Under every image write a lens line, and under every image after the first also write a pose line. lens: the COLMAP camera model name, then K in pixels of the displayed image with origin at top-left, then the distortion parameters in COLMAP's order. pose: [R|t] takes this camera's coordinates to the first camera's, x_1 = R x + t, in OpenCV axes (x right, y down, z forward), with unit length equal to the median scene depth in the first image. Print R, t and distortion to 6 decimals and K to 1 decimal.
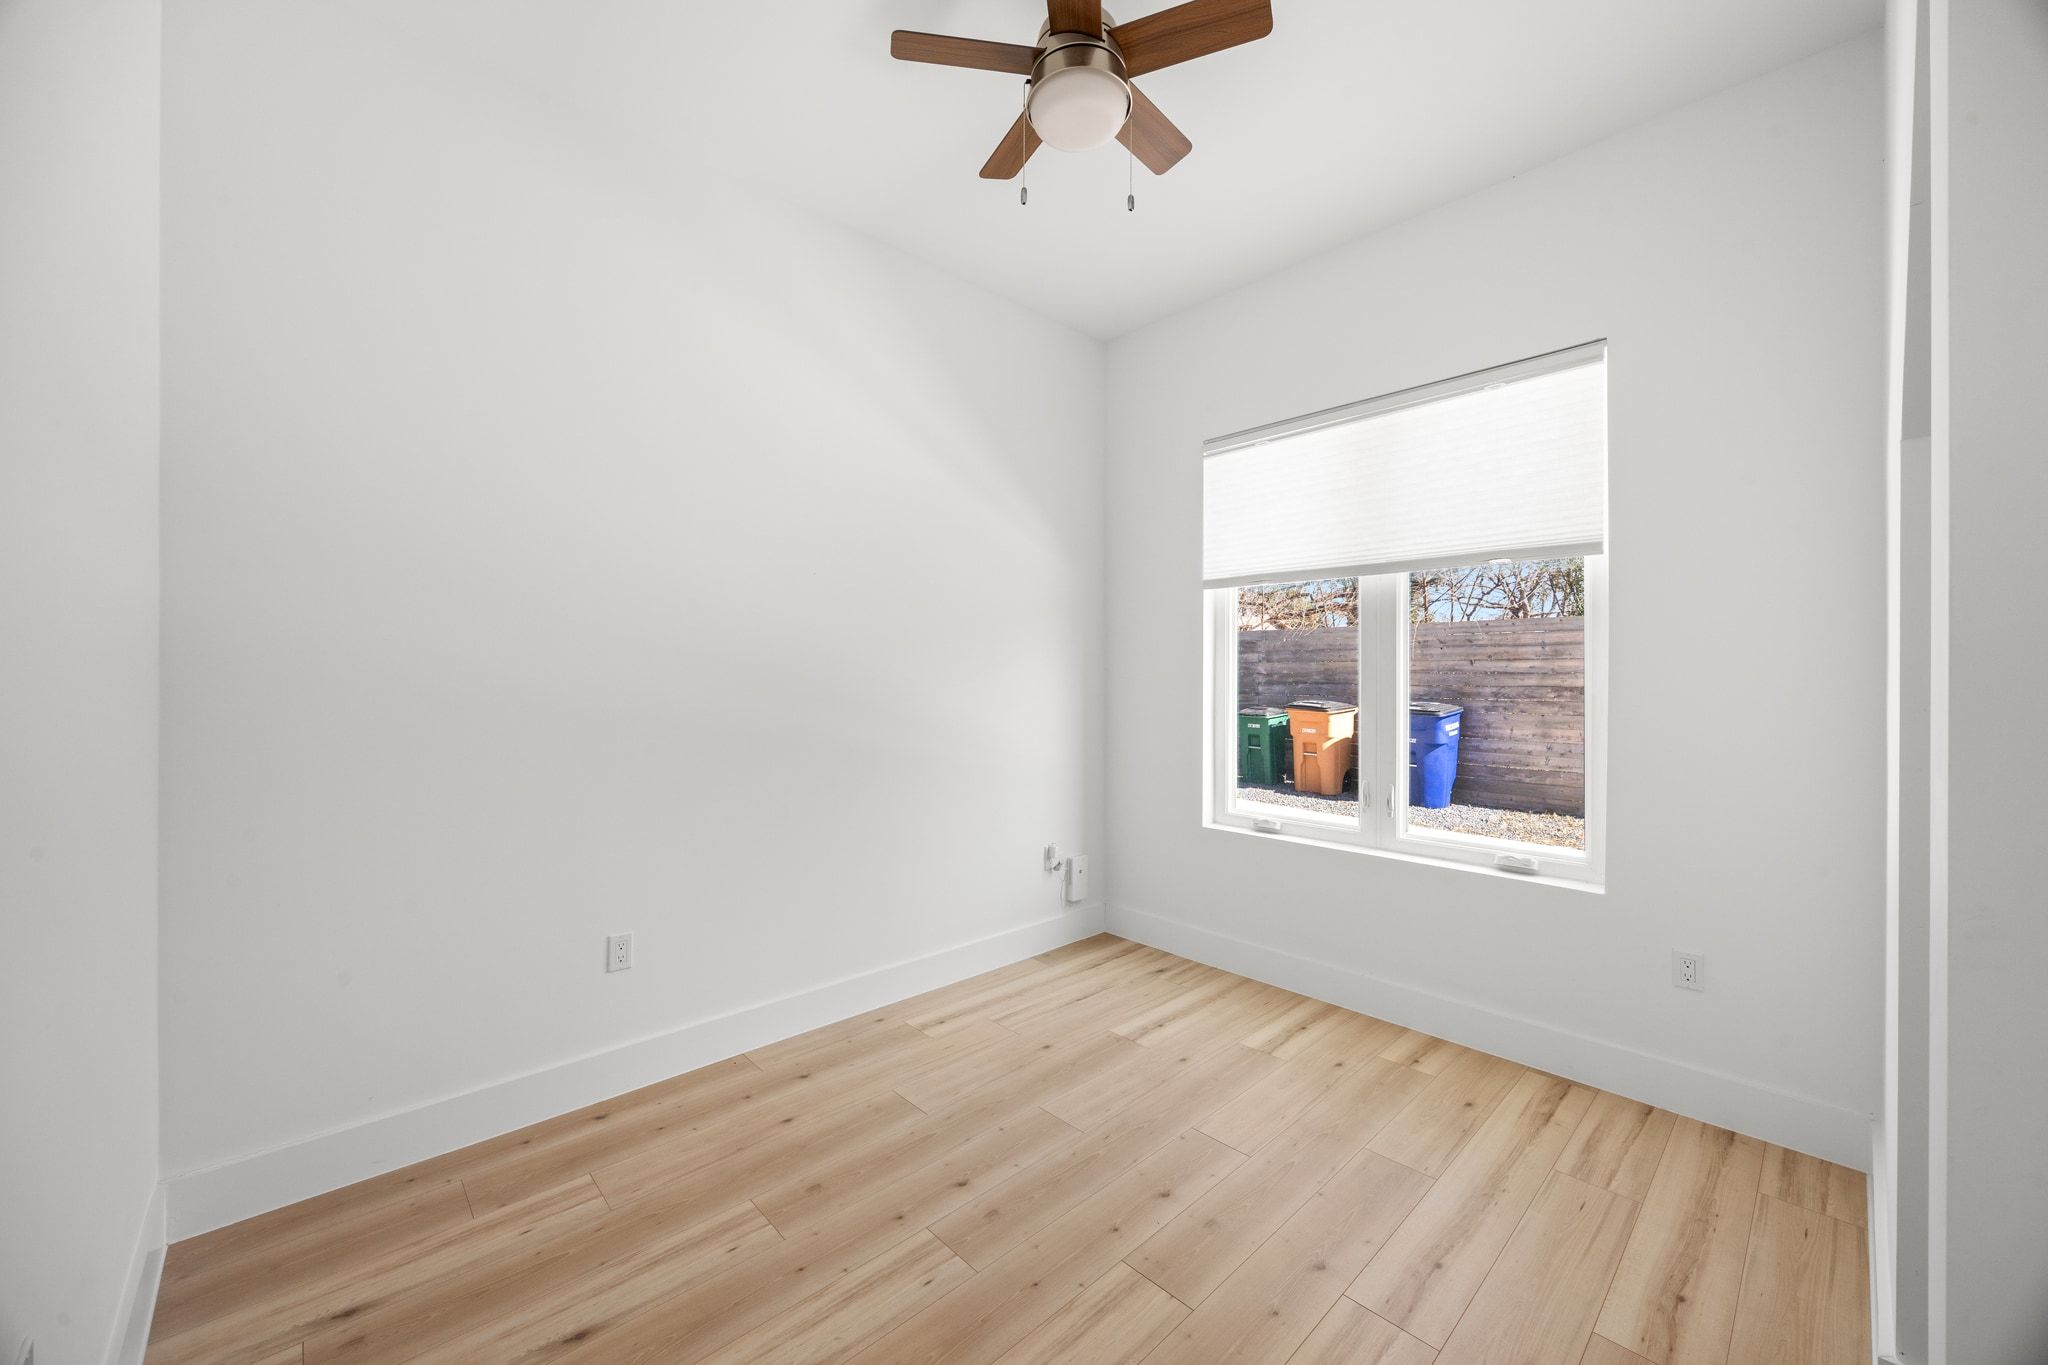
lens RADIAL K [[777.3, 0, 1010.7], [0, 777.3, 681.5], [0, 0, 1]] dist [-0.003297, -0.000369]
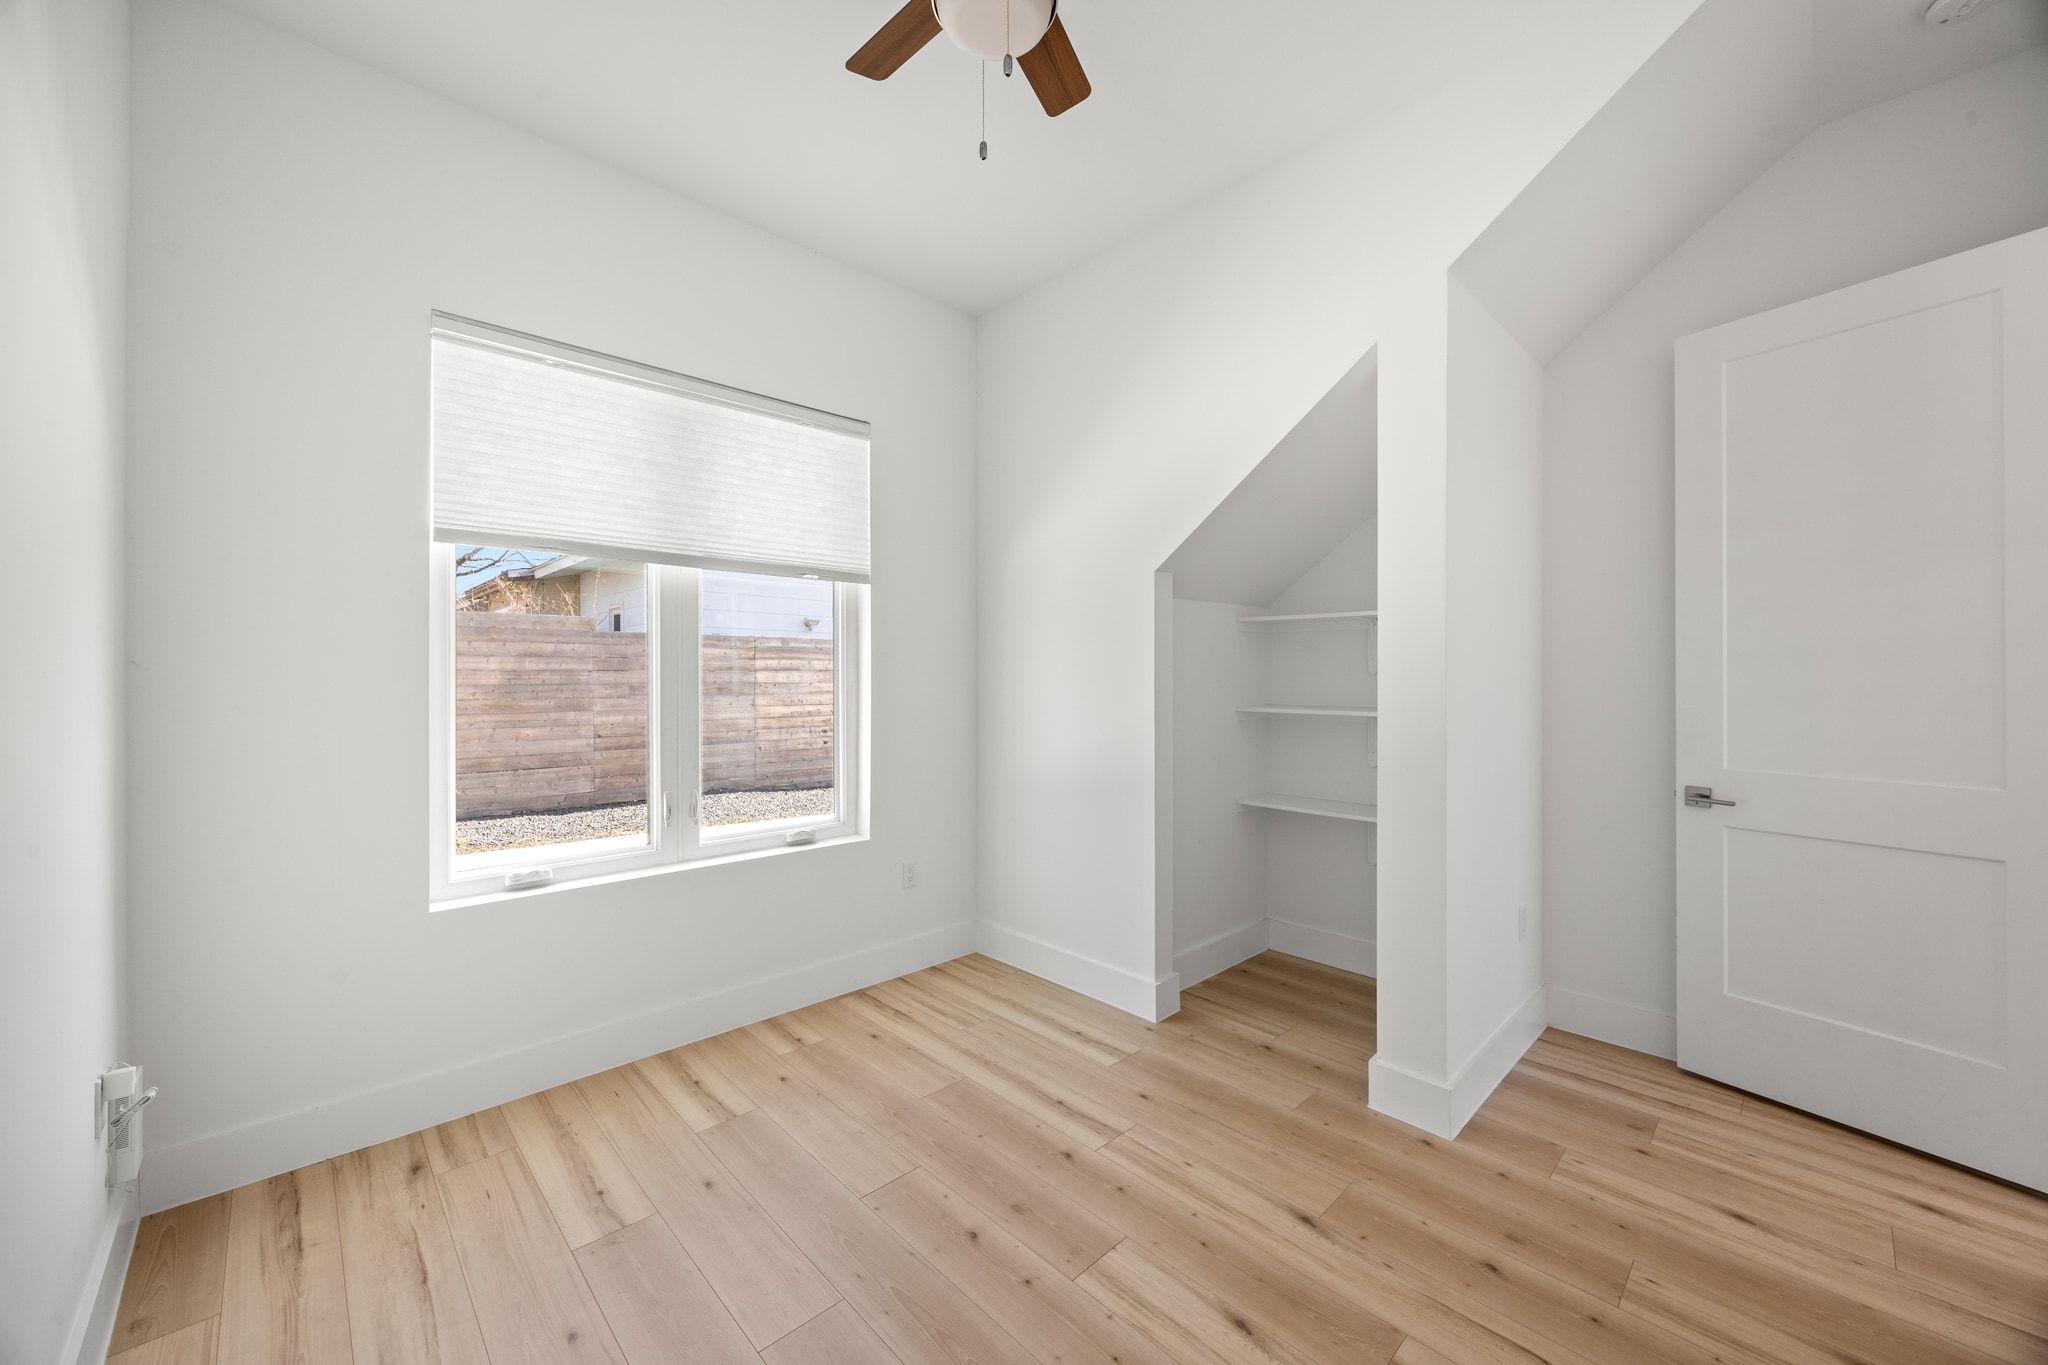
lens RADIAL K [[777.3, 0, 1027.9], [0, 777.3, 672.2], [0, 0, 1]] dist [-0.003297, -0.000369]
pose [[-0.020503, 0.002279, 0.999787, -0.526834], [0.007960, 0.999966, -0.002116, -0.007306], [-0.999758, 0.007915, -0.020520, 0.682265]]
